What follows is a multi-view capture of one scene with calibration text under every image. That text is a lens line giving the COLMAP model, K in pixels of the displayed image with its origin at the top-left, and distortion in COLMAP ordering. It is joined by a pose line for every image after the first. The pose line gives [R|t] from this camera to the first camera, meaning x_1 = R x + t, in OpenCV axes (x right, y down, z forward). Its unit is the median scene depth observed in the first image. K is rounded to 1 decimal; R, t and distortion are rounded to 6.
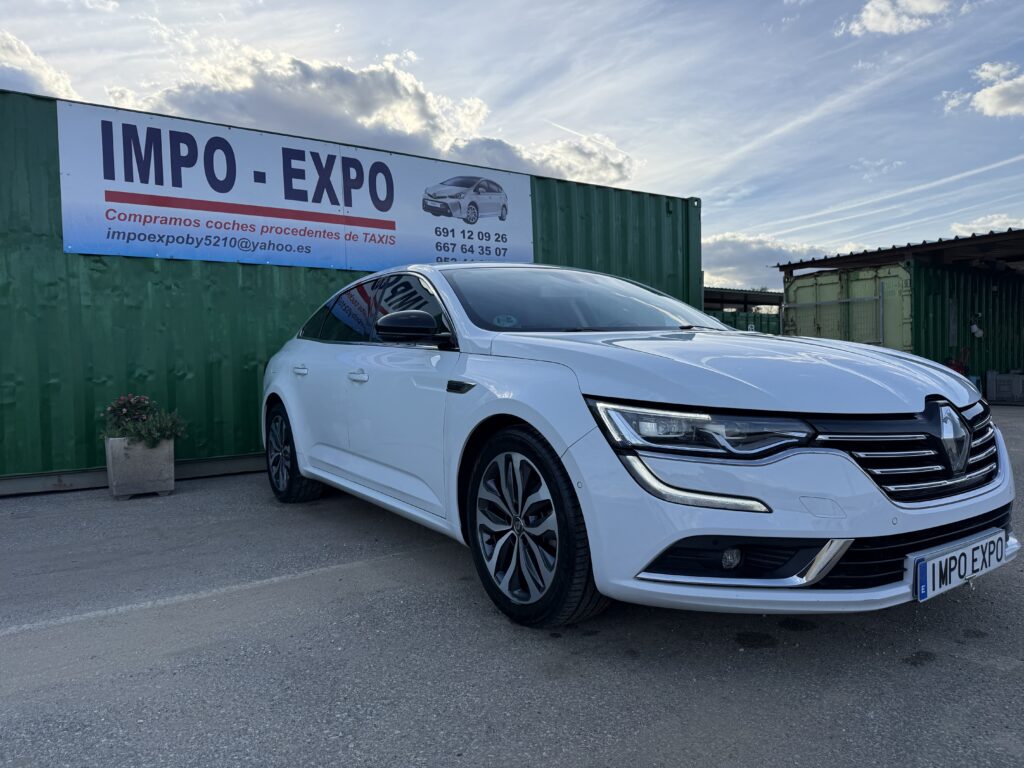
lens RADIAL K [[708.7, 0, 508.7], [0, 708.7, 390.3], [0, 0, 1]] dist [0.127580, -0.234944]
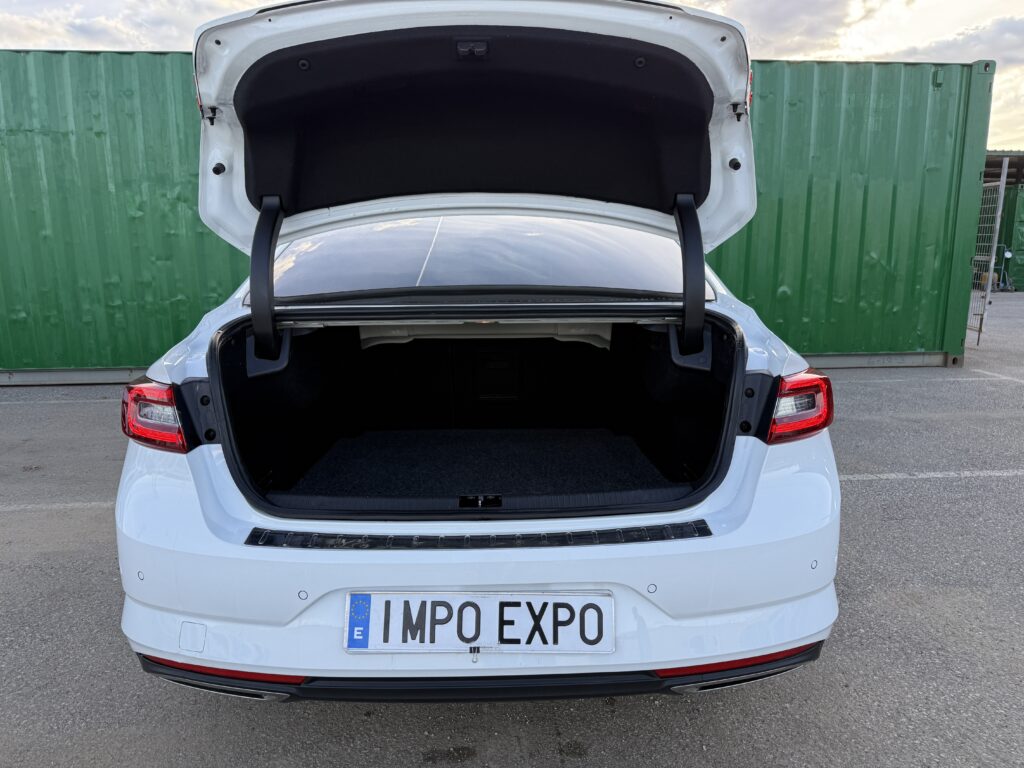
lens RADIAL K [[727.9, 0, 512.0], [0, 727.9, 384.0], [0, 0, 1]] dist [0.000645, -0.008982]
pose [[0.872480, 0.111225, -0.475824, 0.319908], [-0.031572, 0.984547, 0.172250, -0.073350], [0.487629, -0.135262, 0.862509, 0.093621]]
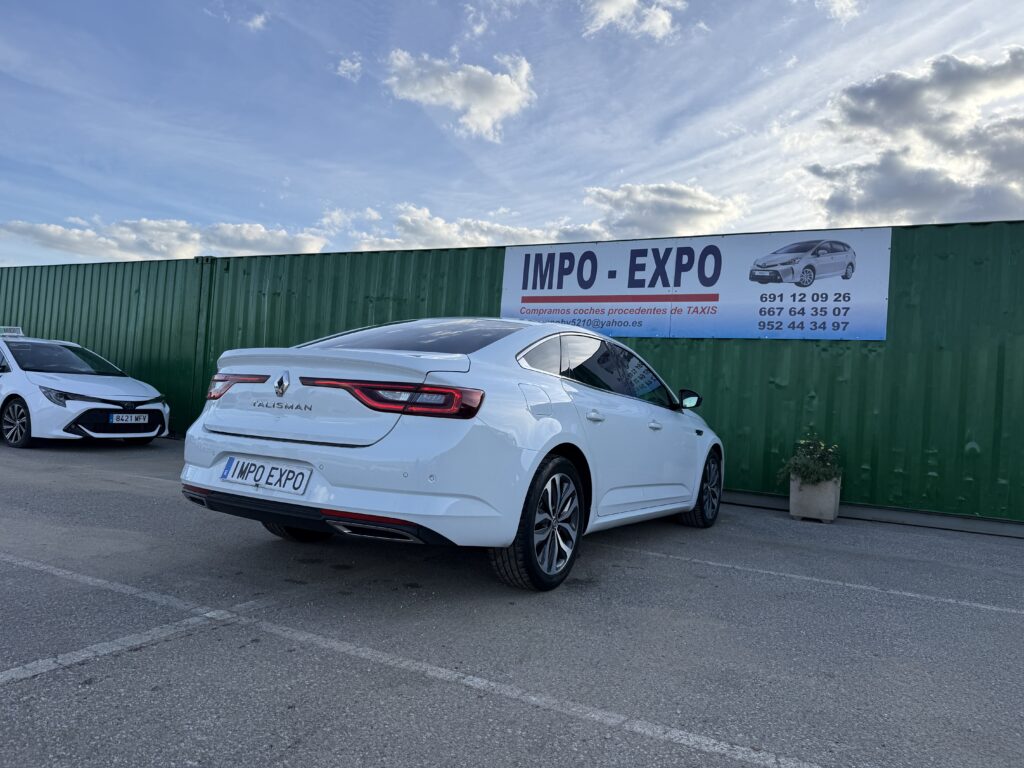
lens RADIAL K [[708.7, 0, 508.7], [0, 708.7, 390.3], [0, 0, 1]] dist [0.127580, -0.234944]
pose [[0.484849, 0.040196, -0.873674, 0.715402], [-0.106028, 0.994277, -0.013096, -0.032784], [0.868147, 0.098983, 0.486336, 0.169997]]
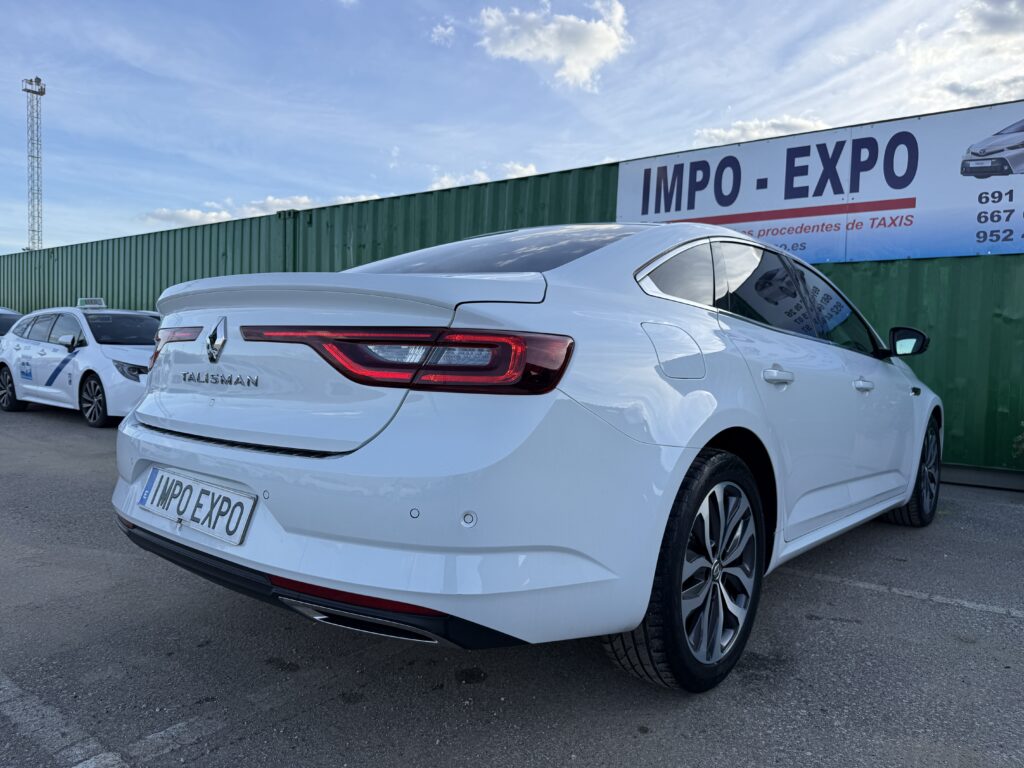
lens RADIAL K [[727.9, 0, 512.0], [0, 727.9, 384.0], [0, 0, 1]] dist [0.000645, -0.008982]
pose [[0.338745, 0.069801, -0.938285, 0.514241], [-0.064994, 0.996598, 0.050674, -0.032129], [0.938631, 0.043817, 0.342130, 0.285374]]
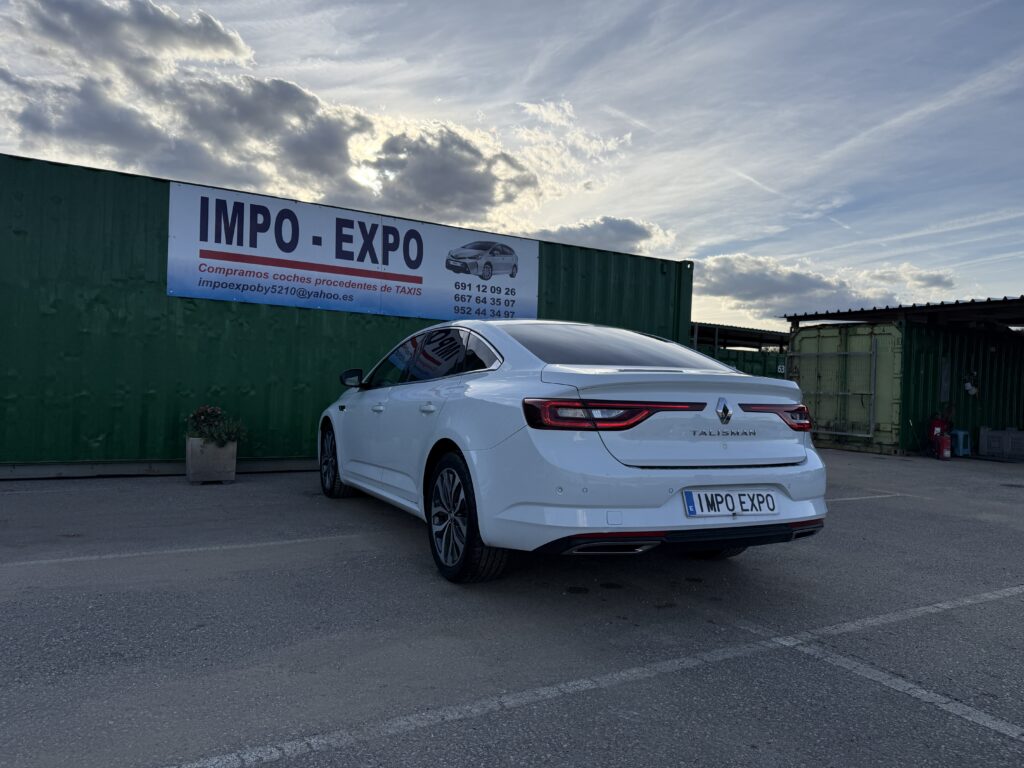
lens RADIAL K [[715.3, 0, 514.5], [0, 715.3, 386.0], [0, 0, 1]] dist [0.104035, -0.161171]
pose [[0.996134, 0.061762, -0.062469, 0.093473], [-0.063796, 0.997478, -0.031099, -0.019729], [0.060391, 0.034964, 0.997562, -0.235404]]
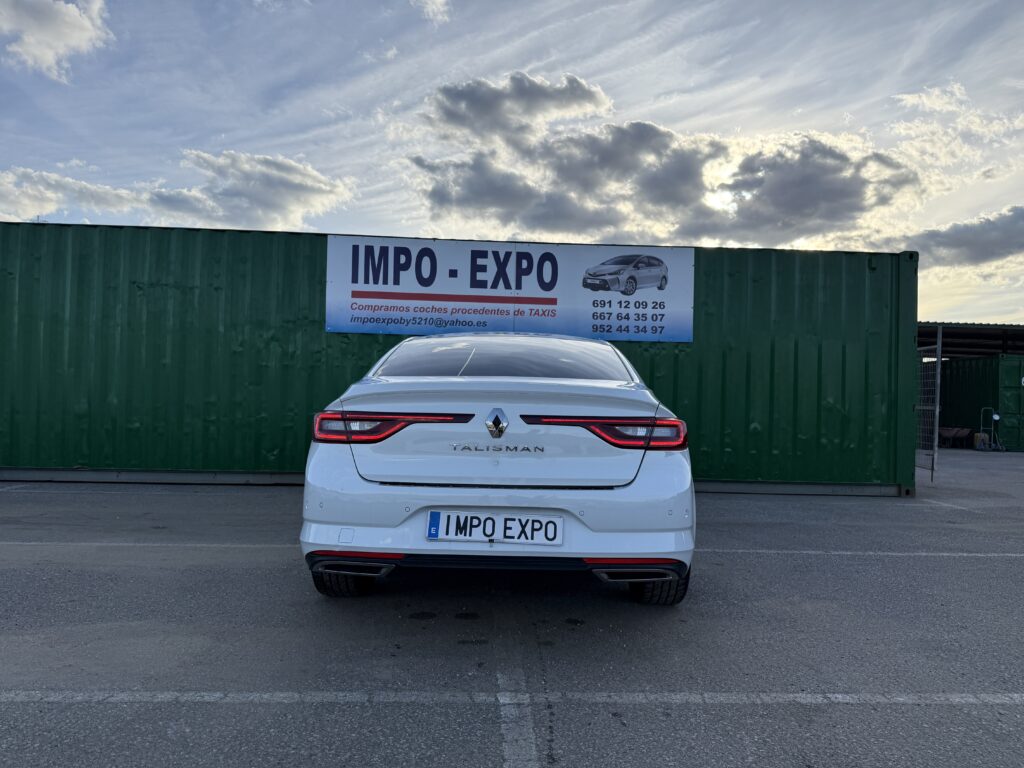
lens RADIAL K [[715.3, 0, 514.5], [0, 715.3, 386.0], [0, 0, 1]] dist [0.104035, -0.161171]
pose [[0.855360, 0.034233, -0.516902, 0.443410], [-0.062351, 0.997364, -0.037125, -0.034206], [0.514268, 0.063985, 0.855239, -0.096701]]
